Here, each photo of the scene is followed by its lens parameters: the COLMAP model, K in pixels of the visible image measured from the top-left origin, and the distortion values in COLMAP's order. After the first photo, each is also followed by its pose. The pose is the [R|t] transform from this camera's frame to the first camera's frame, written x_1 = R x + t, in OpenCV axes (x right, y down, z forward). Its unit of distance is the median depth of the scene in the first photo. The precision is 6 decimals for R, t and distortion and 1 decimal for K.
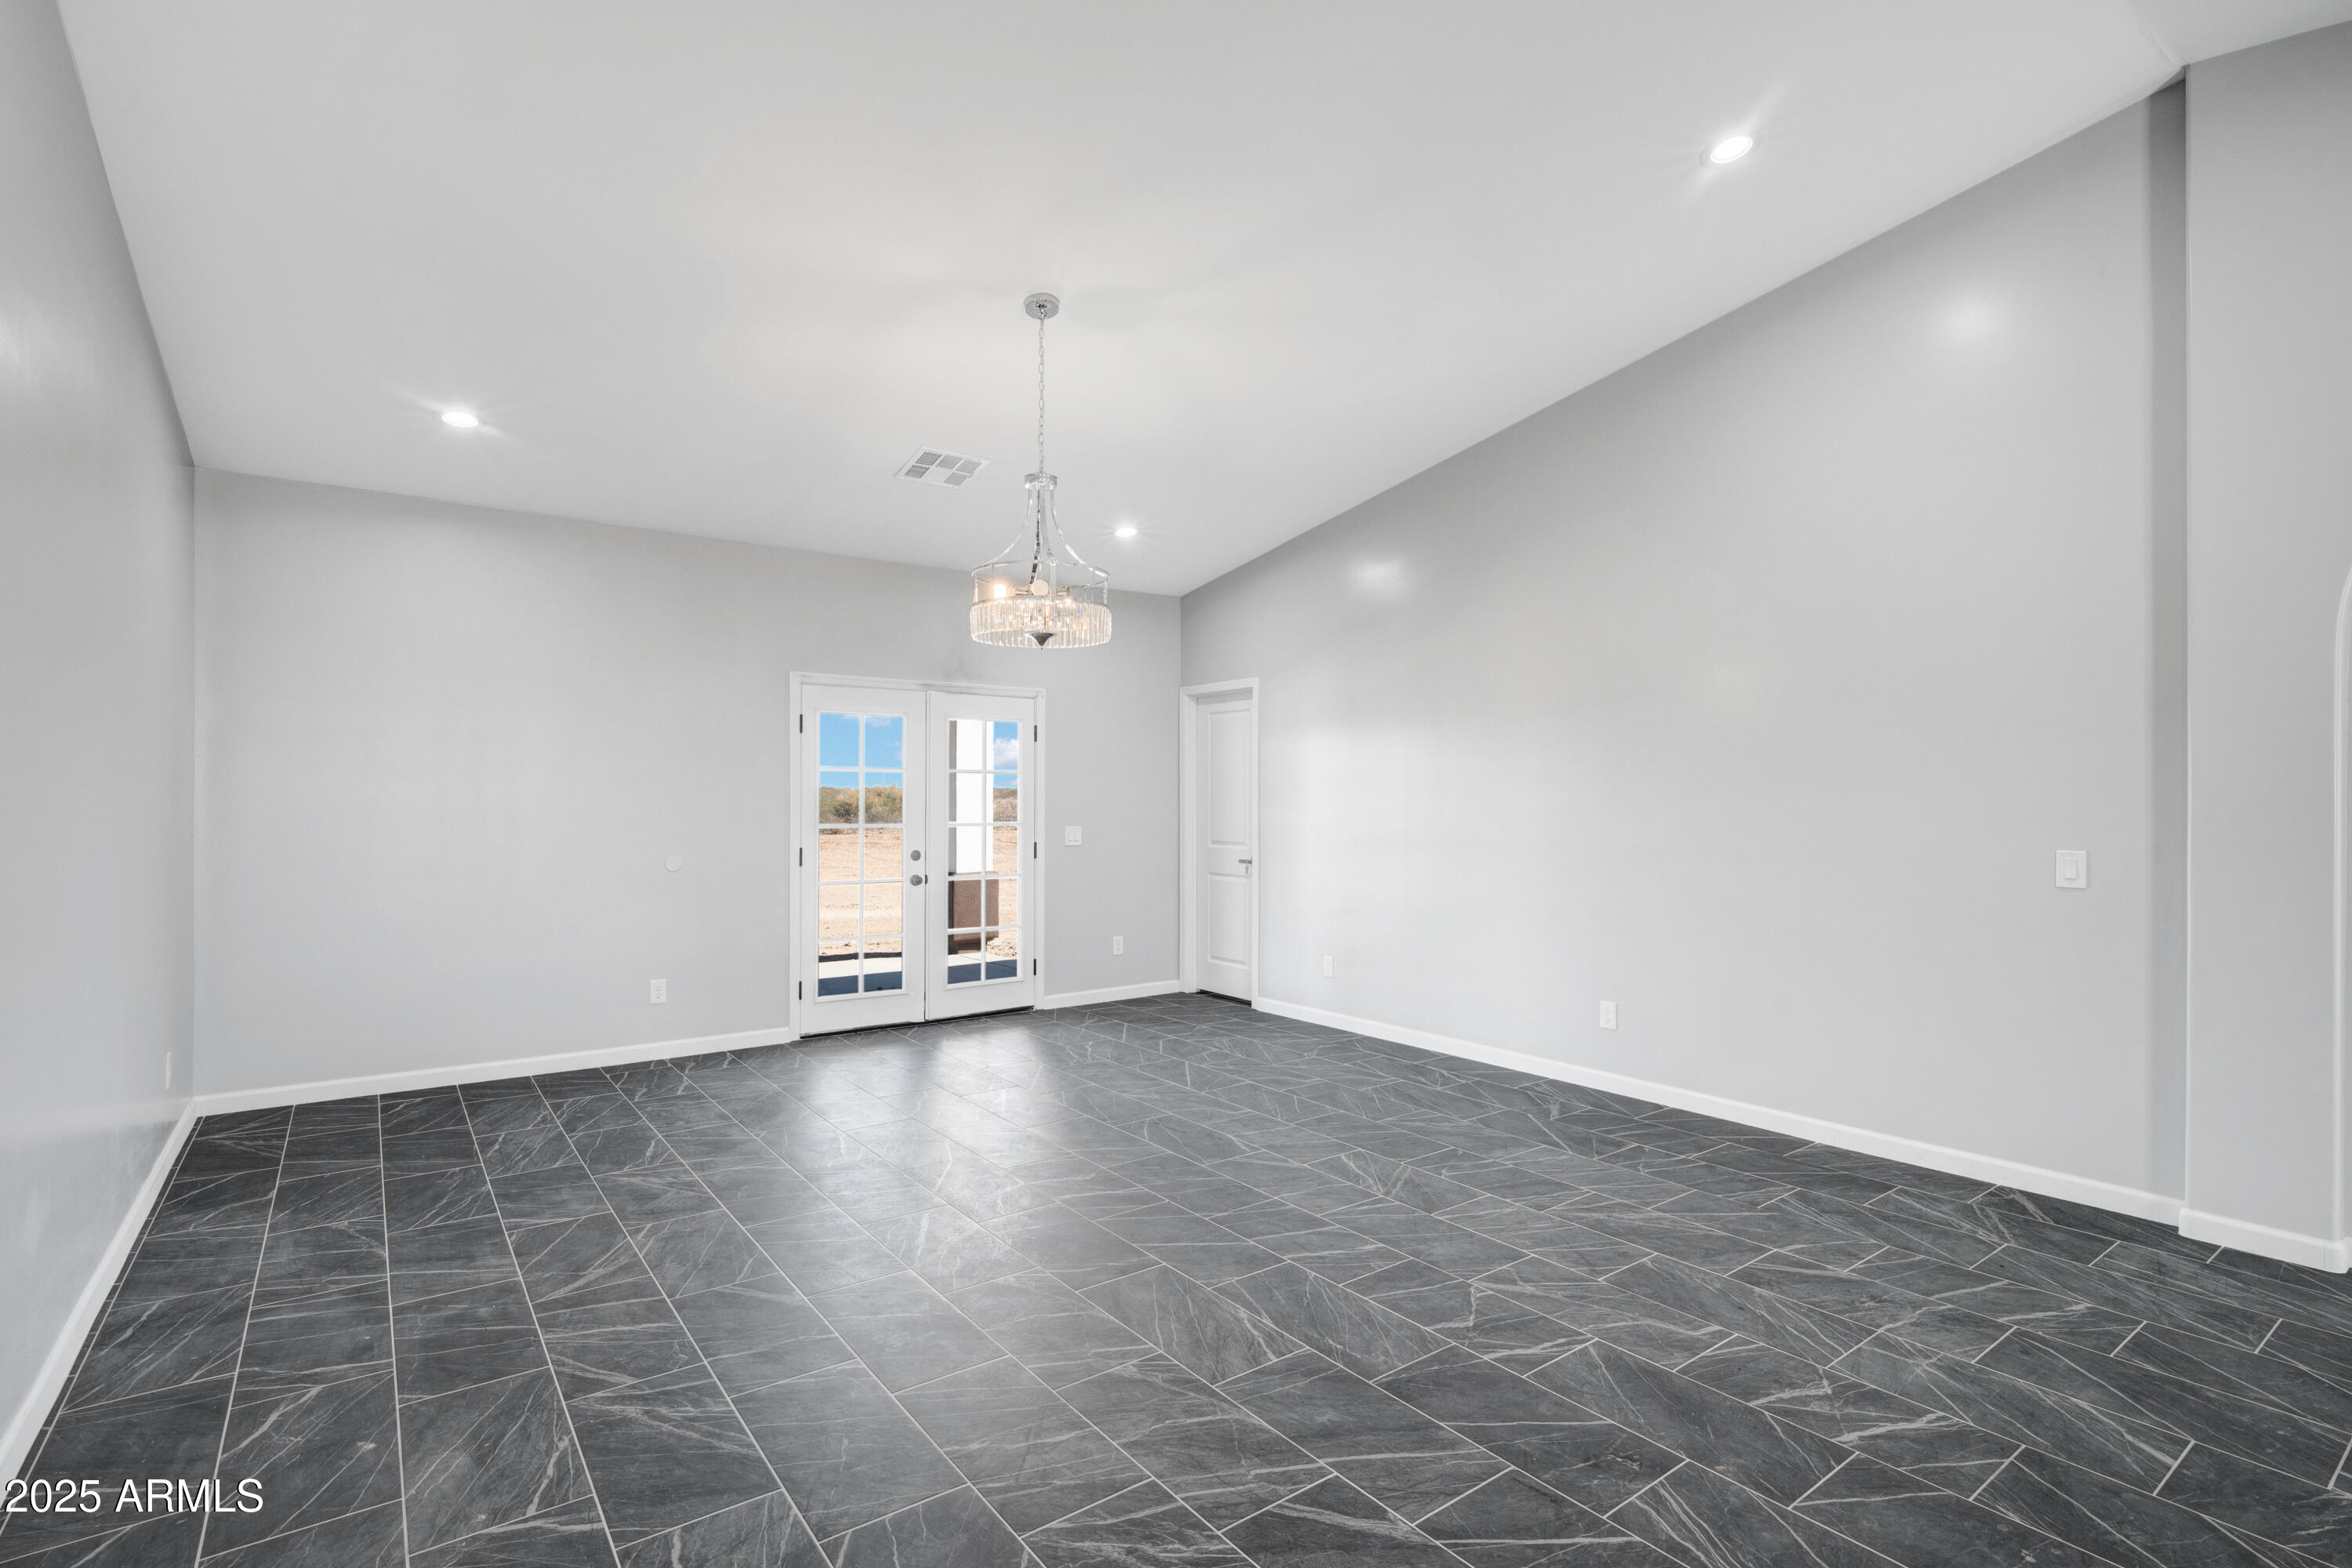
lens RADIAL K [[1113.4, 0, 1178.0], [0, 1113.4, 788.2], [0, 0, 1]] dist [-0.002086, -0.000815]
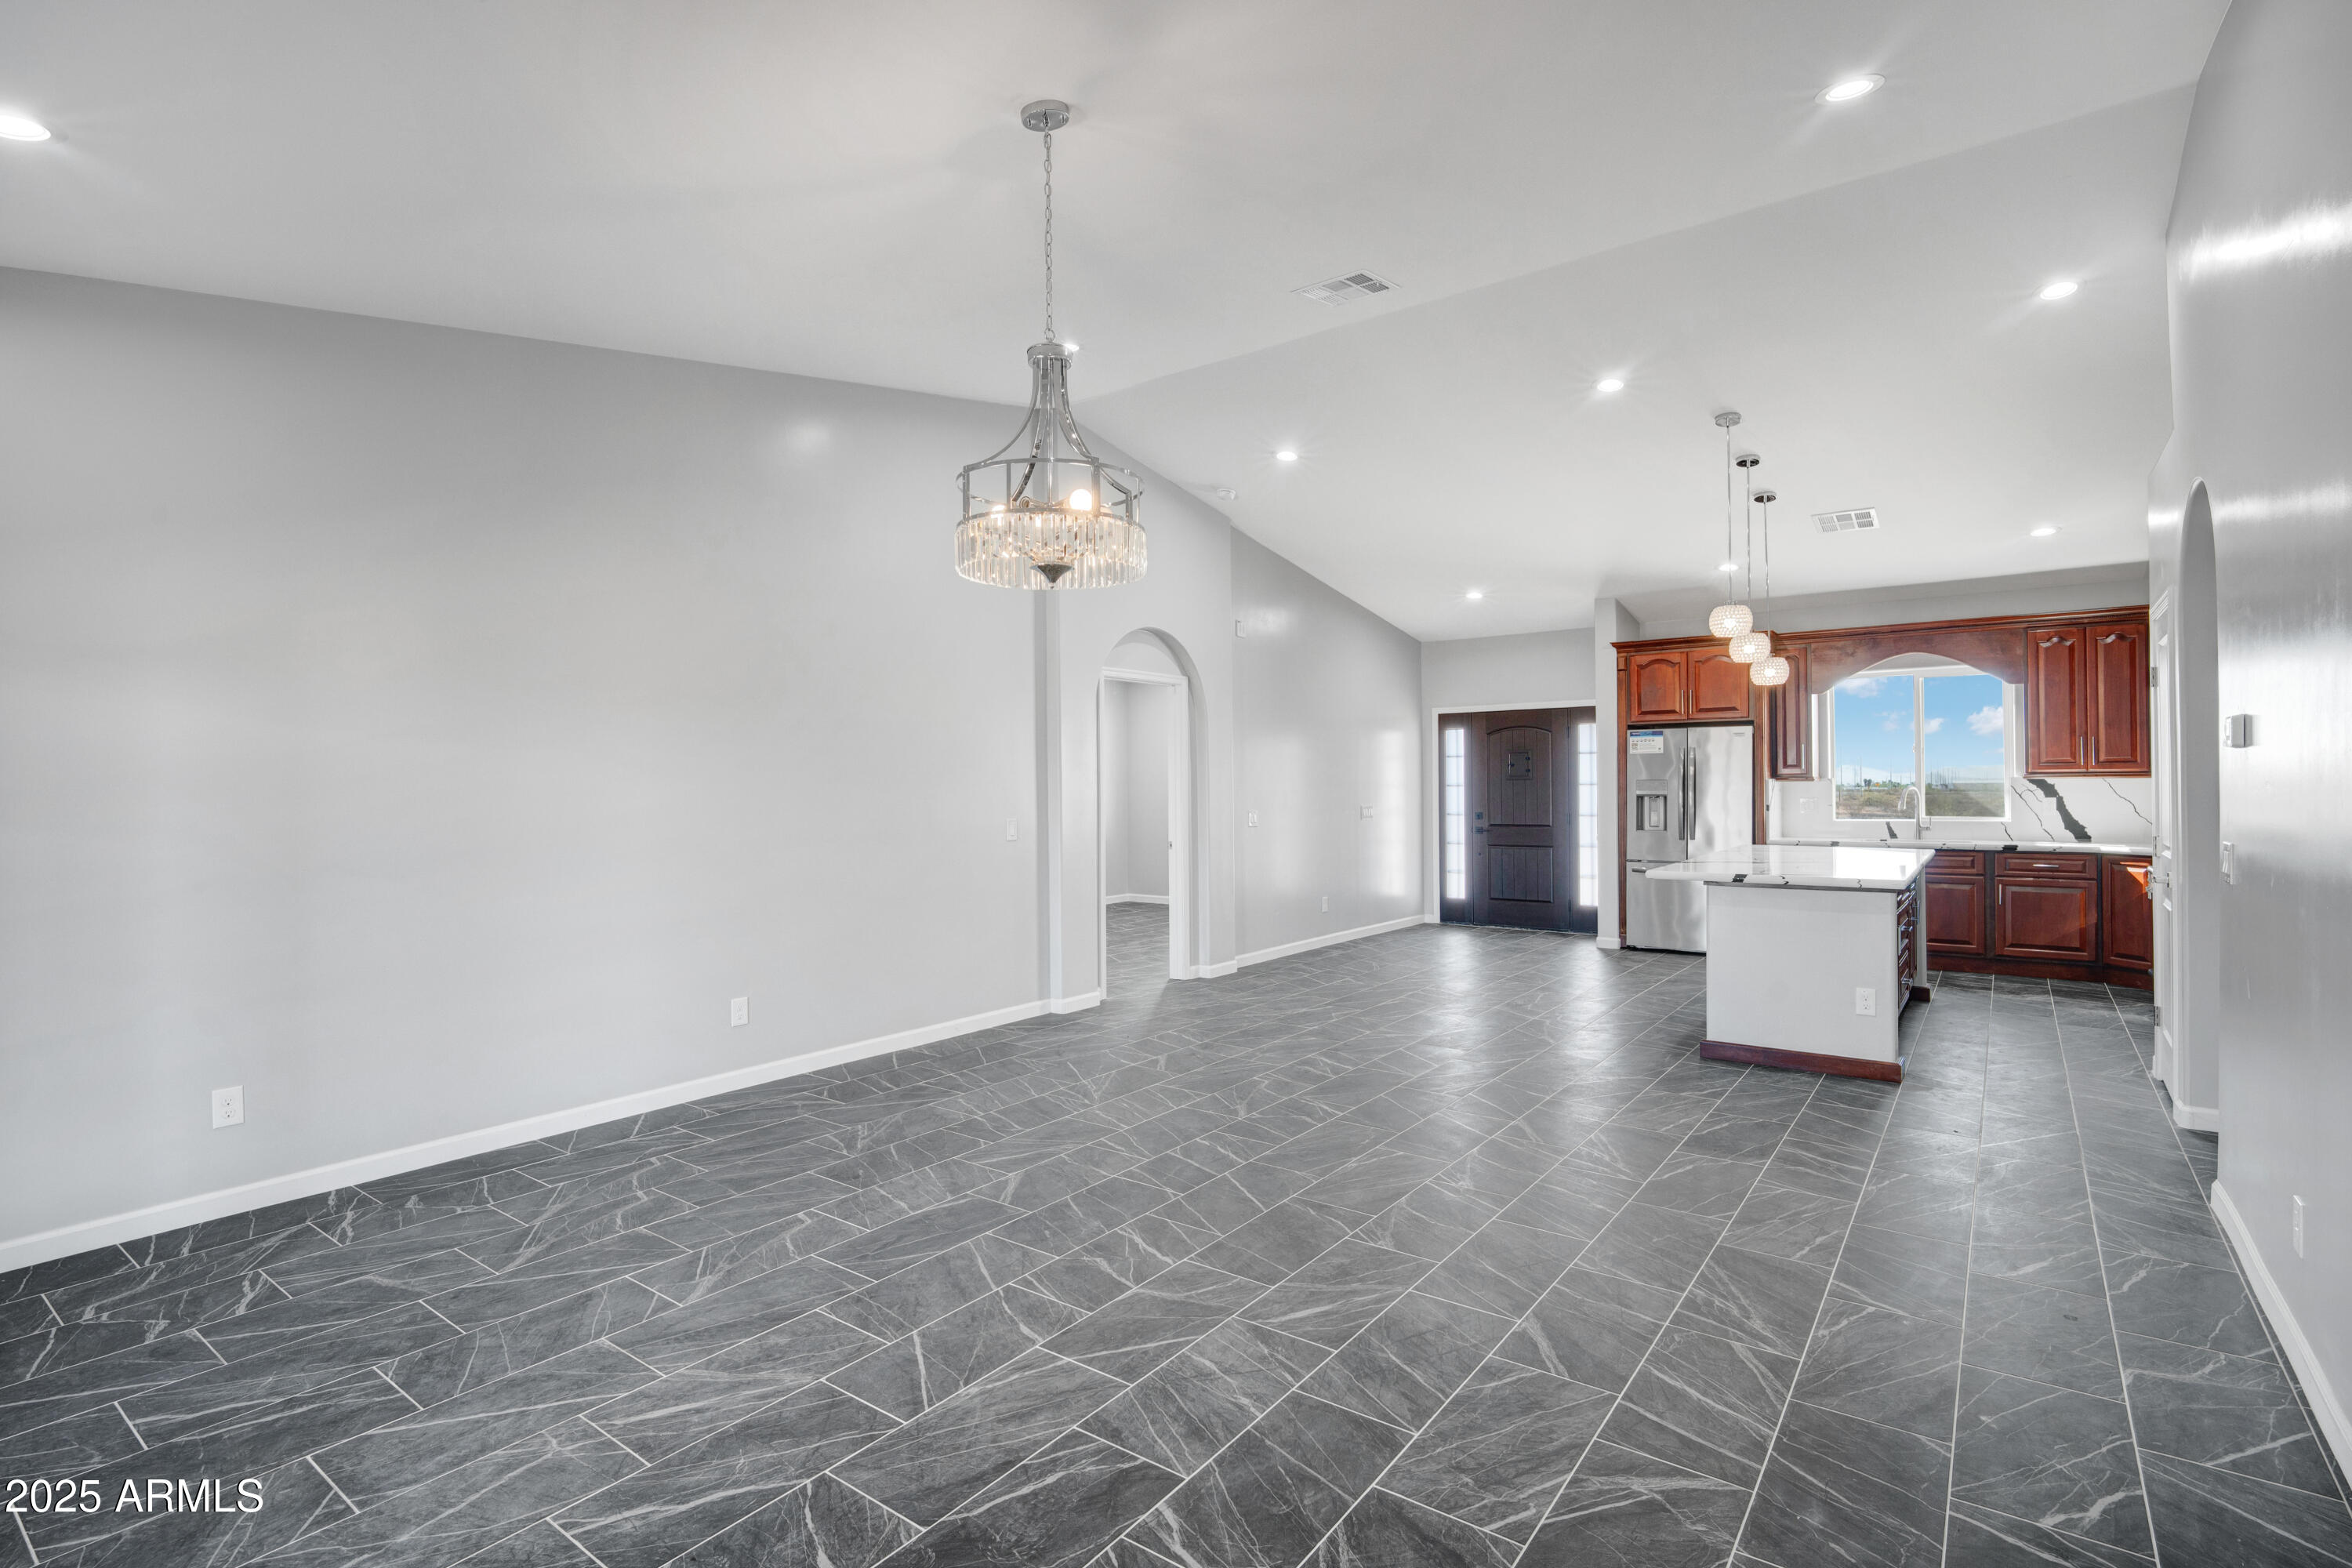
lens RADIAL K [[1113.4, 0, 1178.0], [0, 1113.4, 788.2], [0, 0, 1]] dist [-0.002086, -0.000815]
pose [[-0.288847, -0.002020, 0.957373, -0.975431], [0.002987, 0.999991, 0.003011, 0.003540], [-0.957371, 0.003730, -0.288839, 1.311436]]
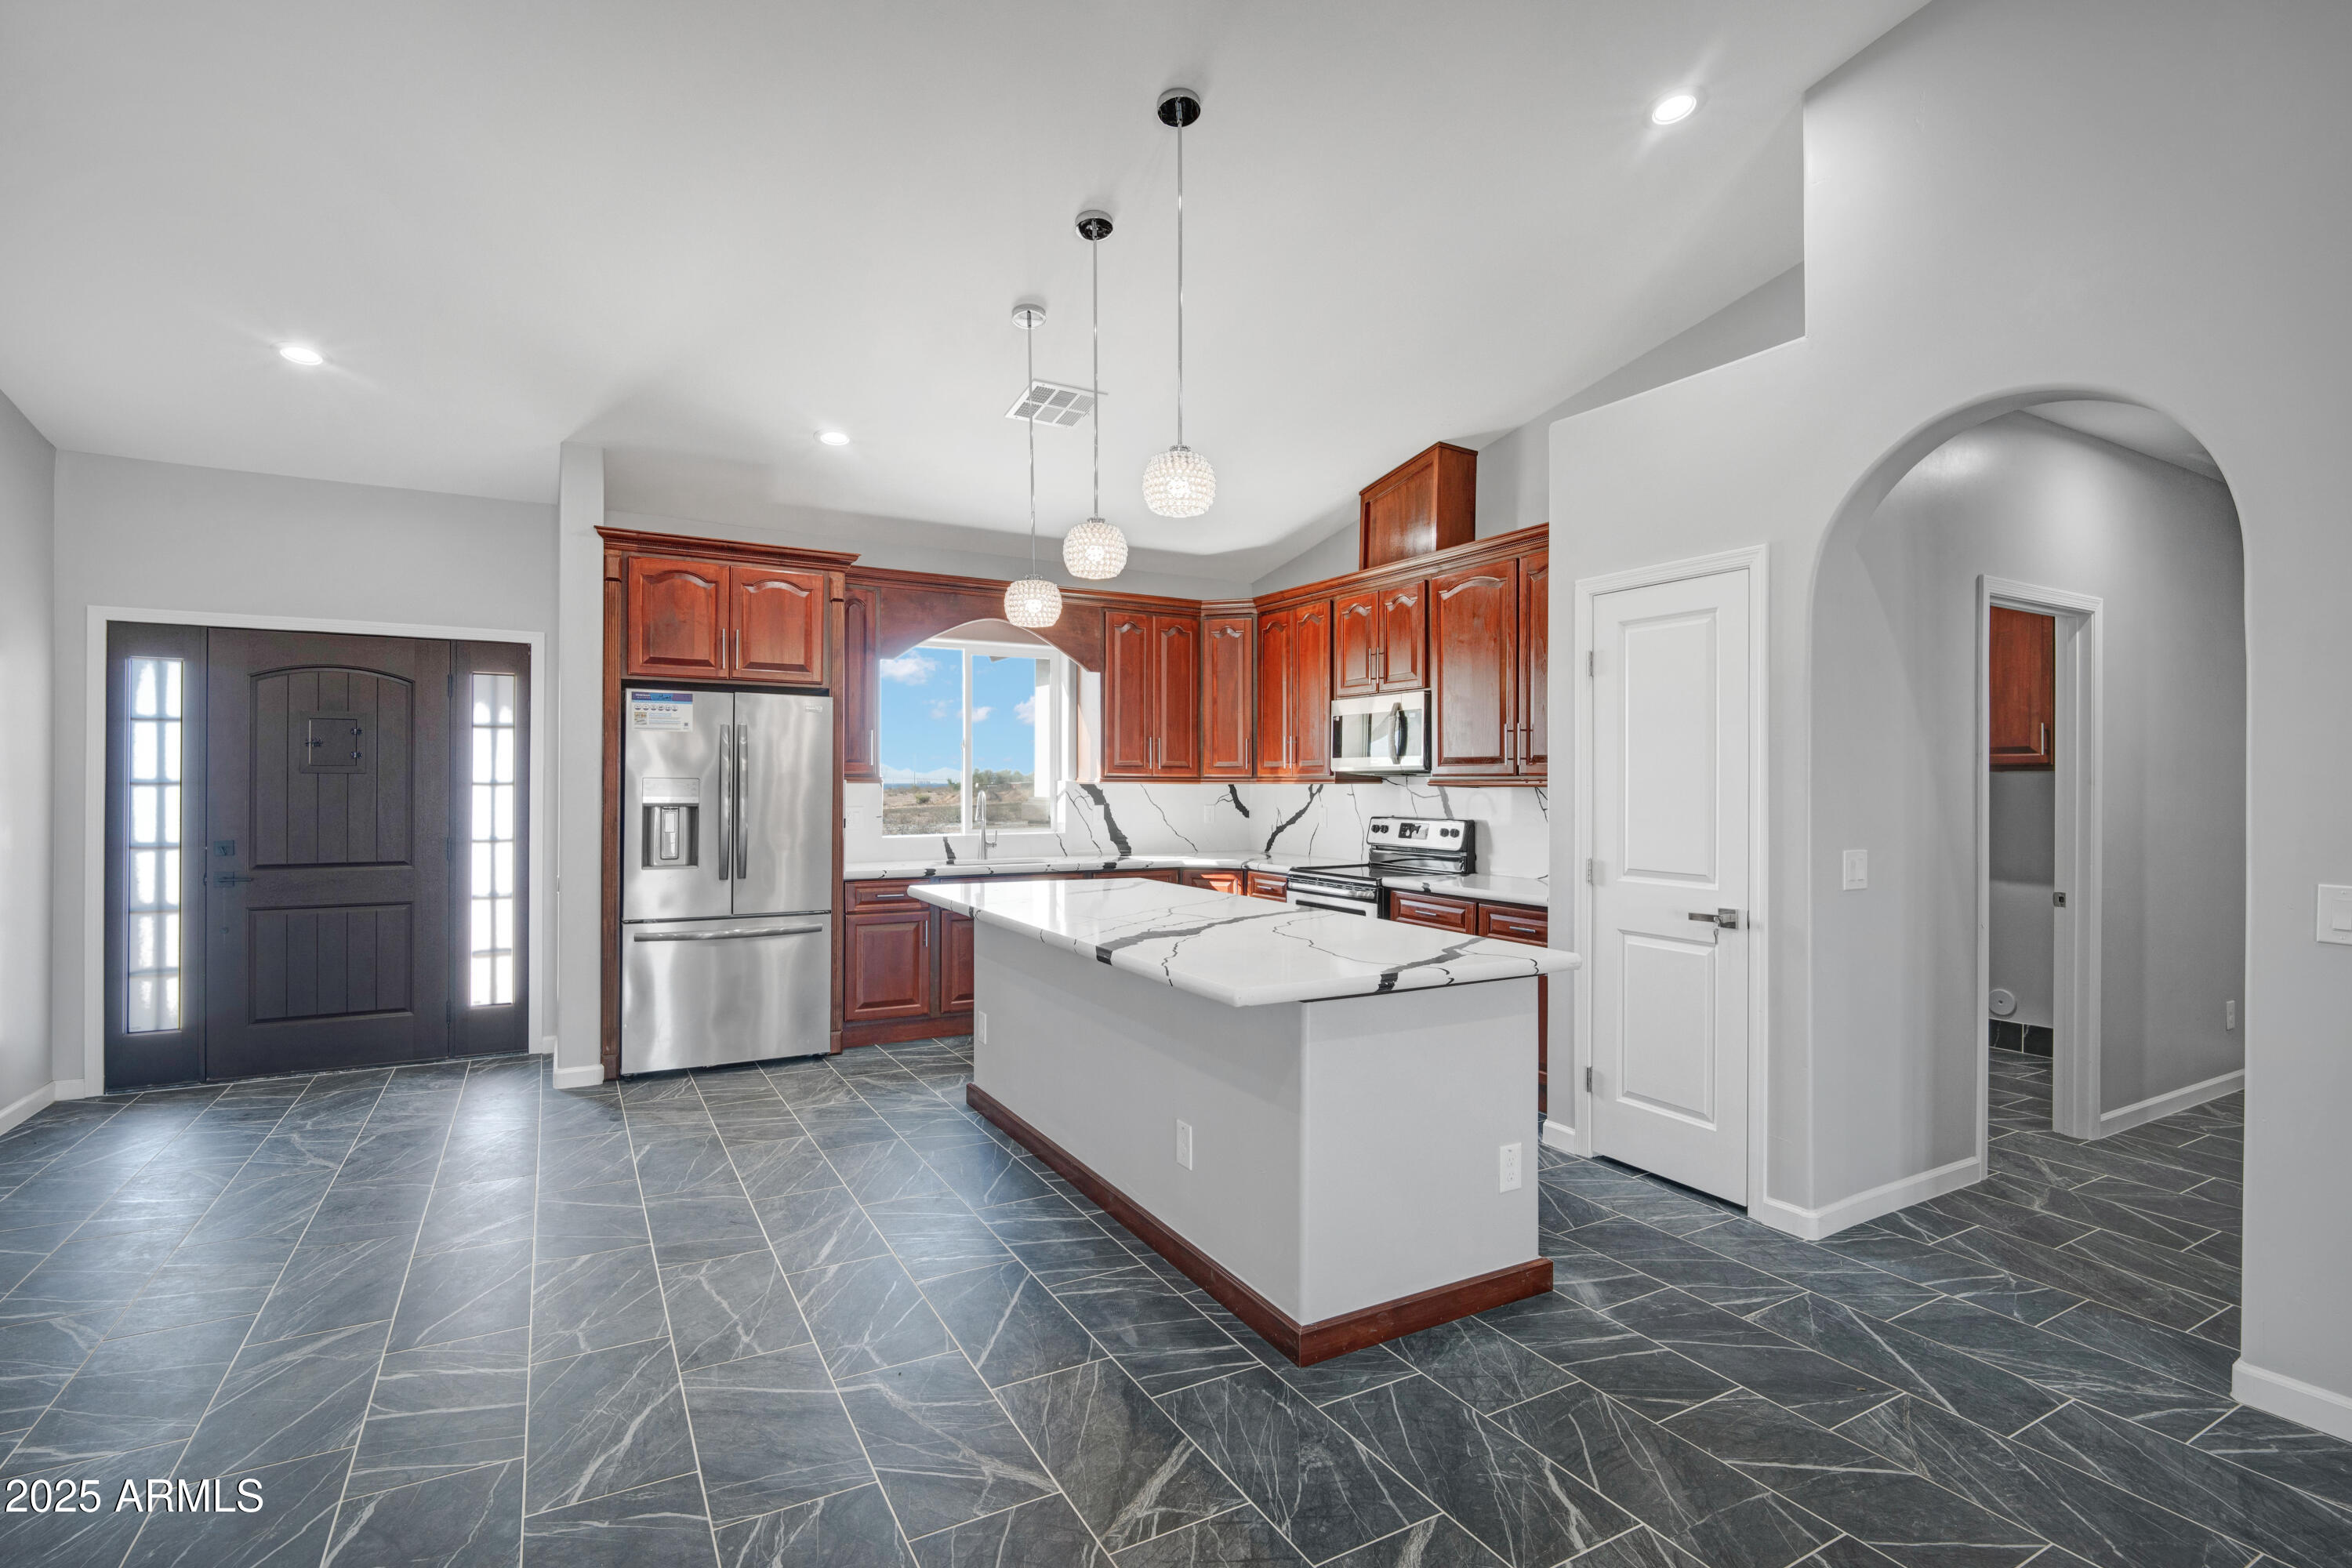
lens RADIAL K [[1100.3, 0, 1176.0], [0, 1100.3, 784.0], [0, 0, 1]] dist [-0.002421, -0.006163]
pose [[-0.992970, -0.007746, 0.118112, 0.296412], [-0.008308, 0.999956, -0.004268, 0.003784], [-0.118074, -0.005220, -0.992991, 0.903800]]
